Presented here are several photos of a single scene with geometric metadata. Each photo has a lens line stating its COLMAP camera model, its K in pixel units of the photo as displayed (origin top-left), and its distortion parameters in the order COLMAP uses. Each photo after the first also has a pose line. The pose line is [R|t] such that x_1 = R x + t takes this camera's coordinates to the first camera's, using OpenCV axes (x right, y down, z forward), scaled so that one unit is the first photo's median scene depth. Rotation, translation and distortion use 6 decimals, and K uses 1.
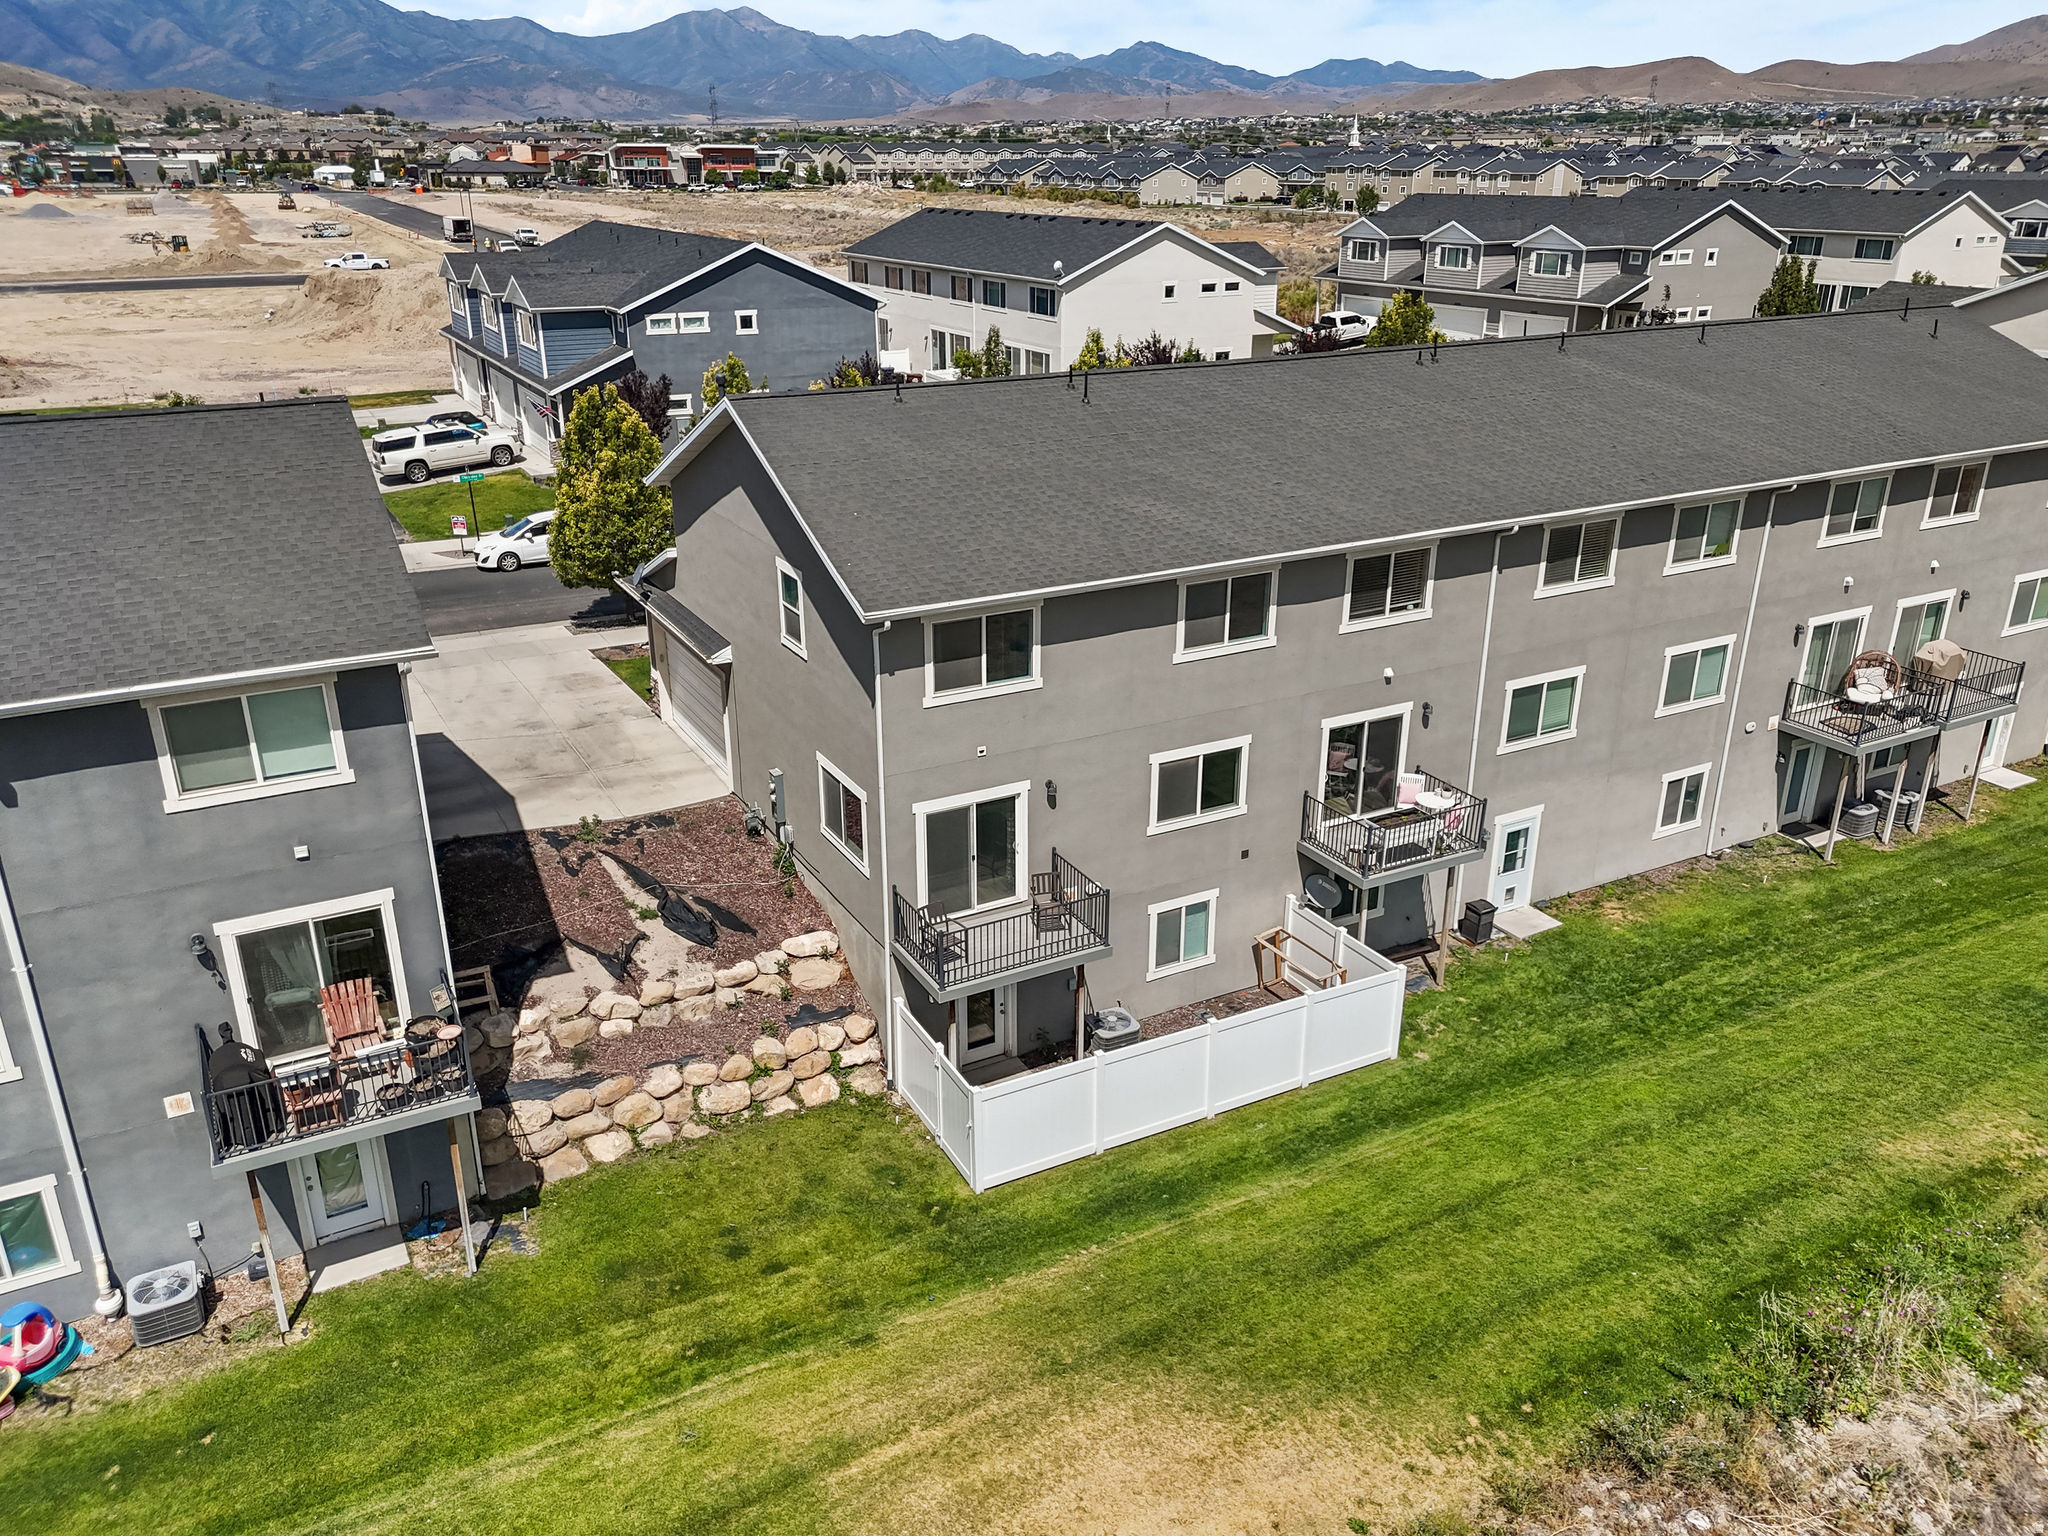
lens RADIAL K [[1514.0, 0, 1017.1], [0, 1514.0, 771.9], [0, 0, 1]] dist [0.087877, -0.097528]
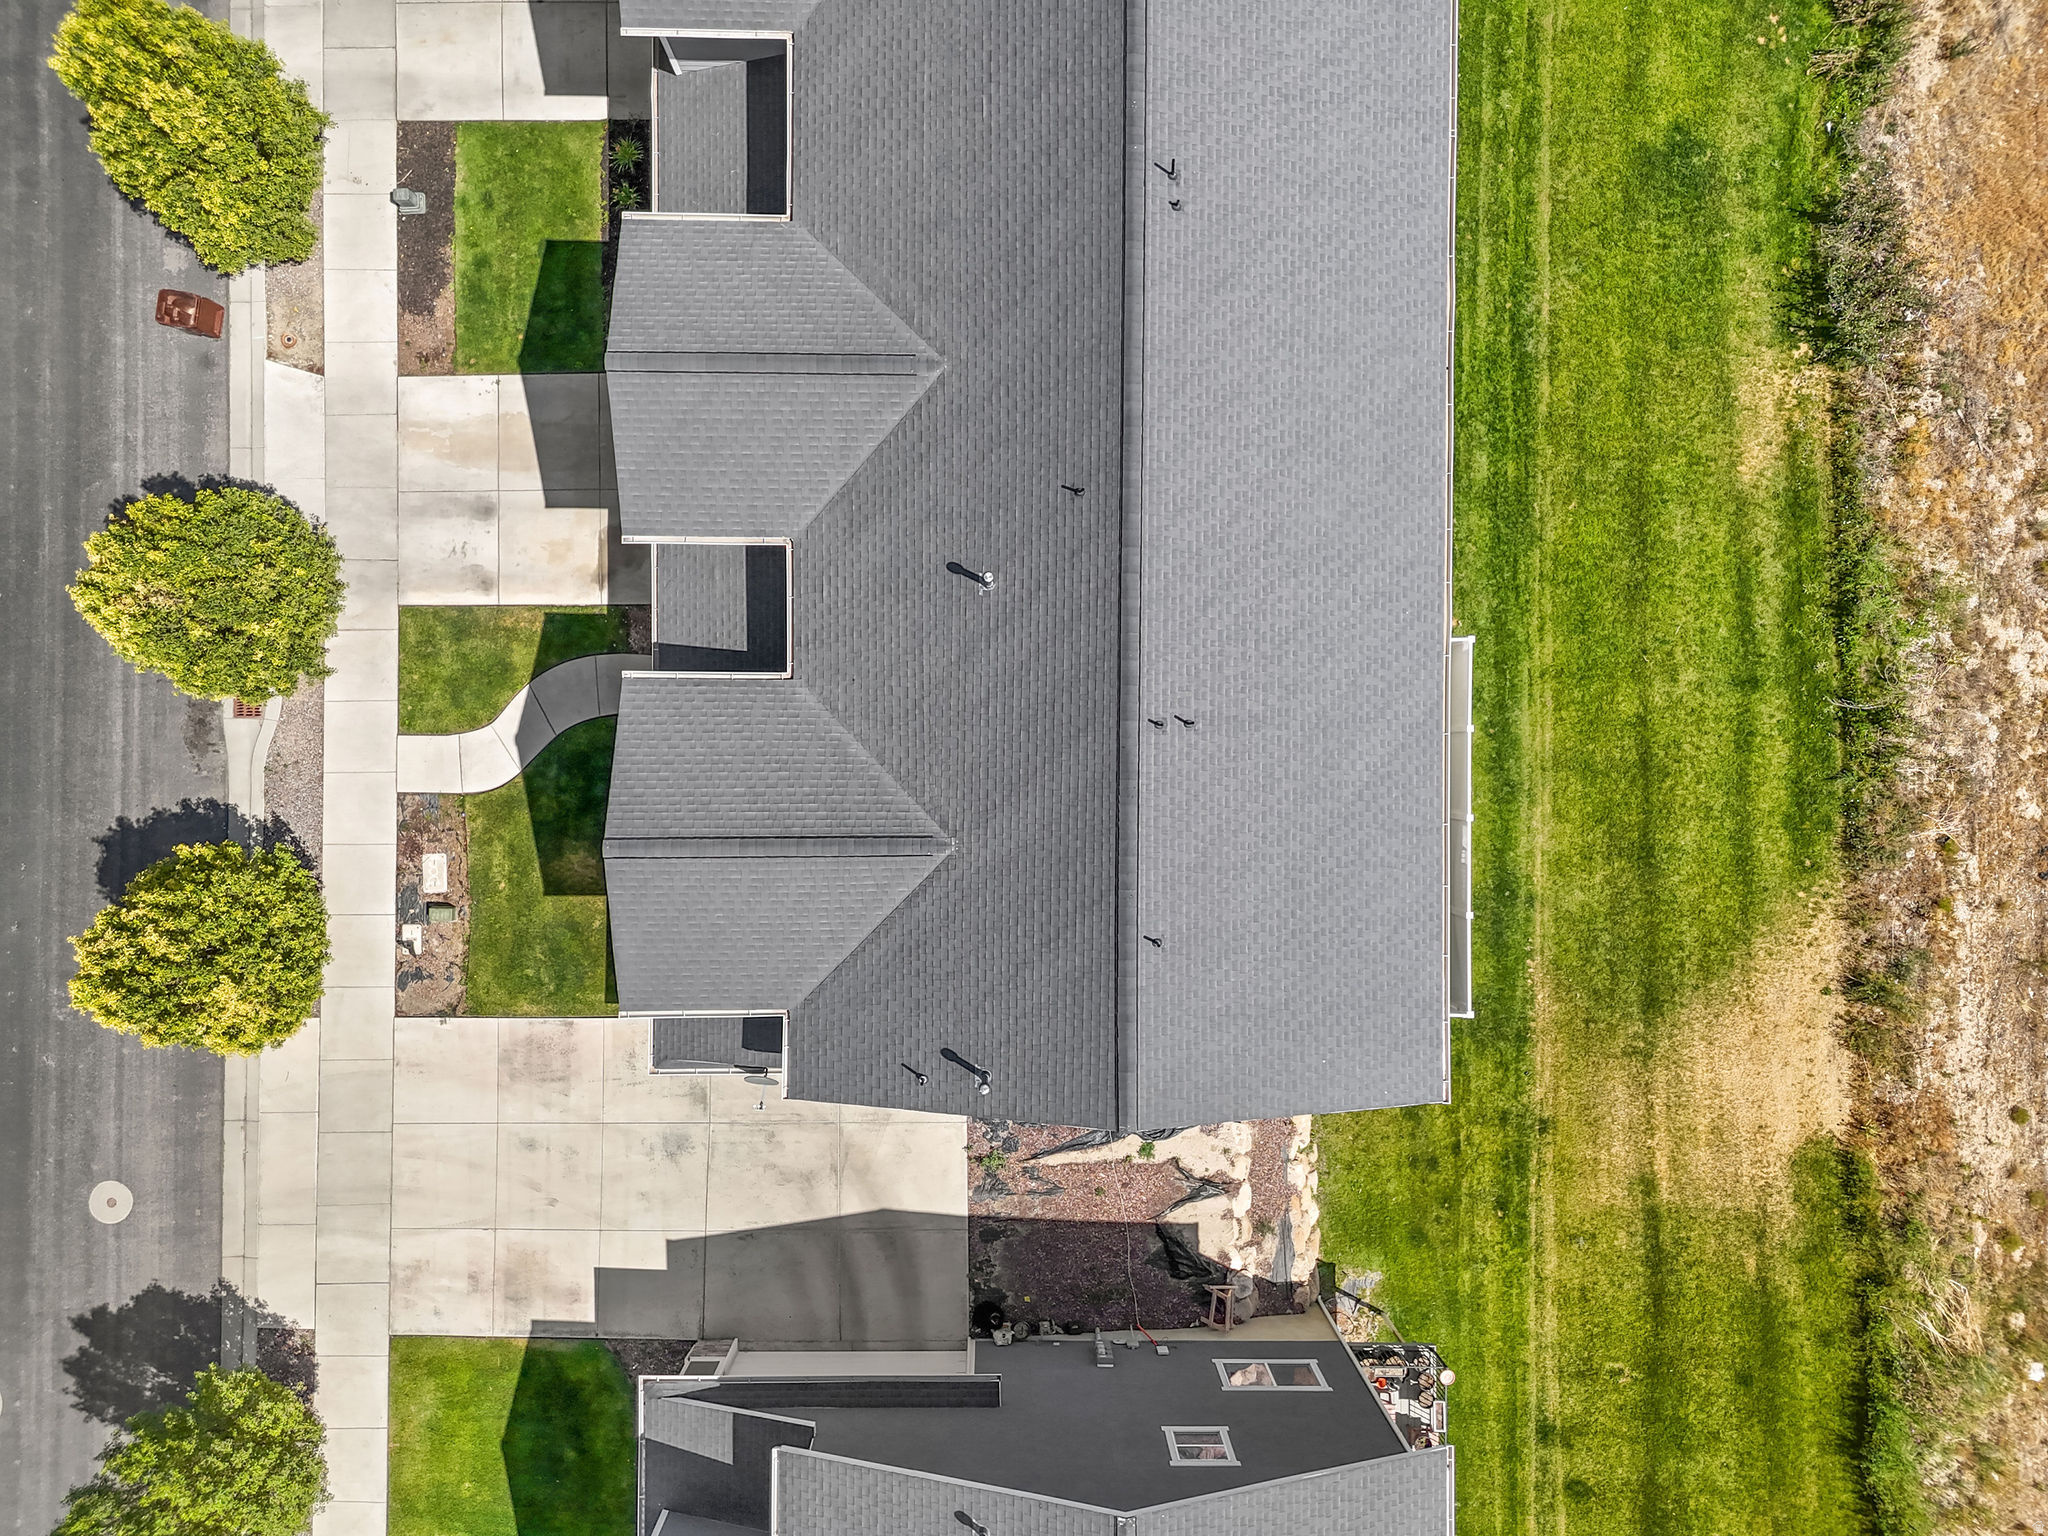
lens RADIAL K [[1514.0, 0, 1017.1], [0, 1514.0, 771.9], [0, 0, 1]] dist [0.087877, -0.097528]
pose [[0.480480, -0.876941, 0.010655, -0.036431], [0.308142, 0.180182, 0.934121, -1.015135], [-0.821089, -0.445543, 0.356797, 0.706831]]
